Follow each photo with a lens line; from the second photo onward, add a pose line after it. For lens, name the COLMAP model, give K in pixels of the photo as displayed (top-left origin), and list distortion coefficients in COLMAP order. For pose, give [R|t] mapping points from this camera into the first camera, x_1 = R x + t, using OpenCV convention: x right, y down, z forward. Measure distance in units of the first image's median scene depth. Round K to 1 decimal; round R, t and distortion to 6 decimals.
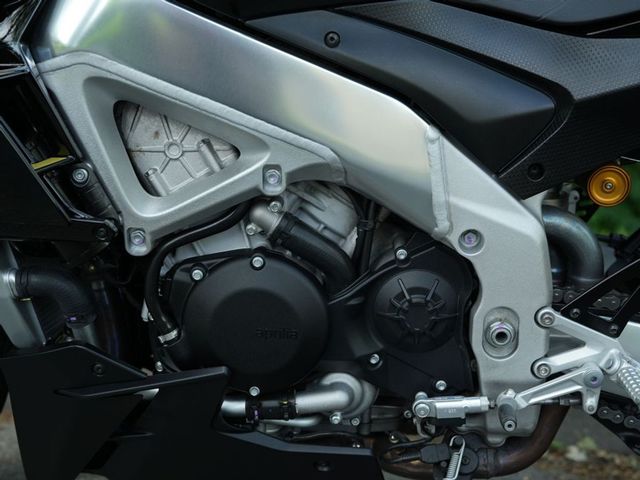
lens RADIAL K [[1016.0, 0, 320.0], [0, 1016.0, 240.0], [0, 0, 1]] dist [-0.087325, 1.023246]
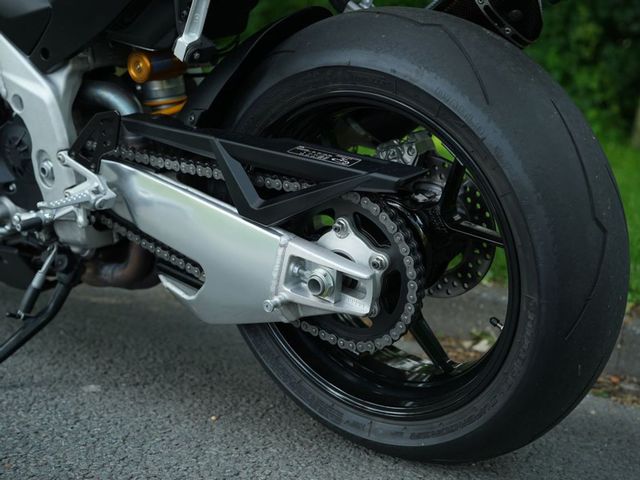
lens RADIAL K [[1016.0, 0, 320.0], [0, 1016.0, 240.0], [0, 0, 1]] dist [-0.087325, 1.023246]
pose [[0.813263, 0.070898, -0.577561, 1.333639], [-0.053494, 0.997456, 0.047116, 0.102463], [0.579432, -0.007422, 0.814987, 0.051307]]
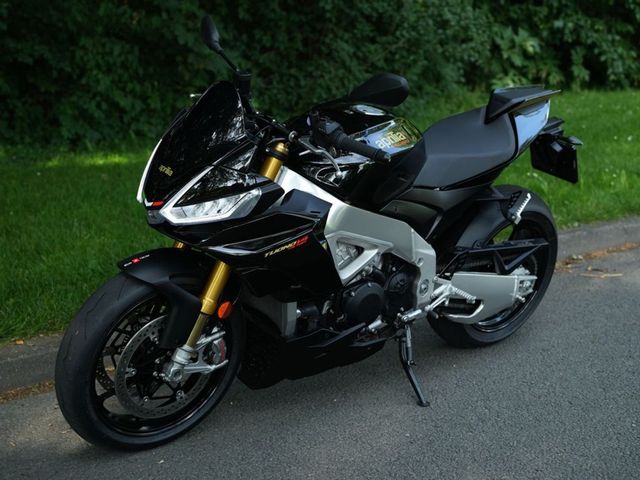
lens RADIAL K [[1016.0, 0, 320.0], [0, 1016.0, 240.0], [0, 0, 1]] dist [-0.087325, 1.023246]
pose [[0.743939, -0.209004, 0.634722, -1.922478], [0.103479, 0.974404, 0.199571, -0.675220], [-0.660187, -0.082788, 0.746525, -1.019927]]
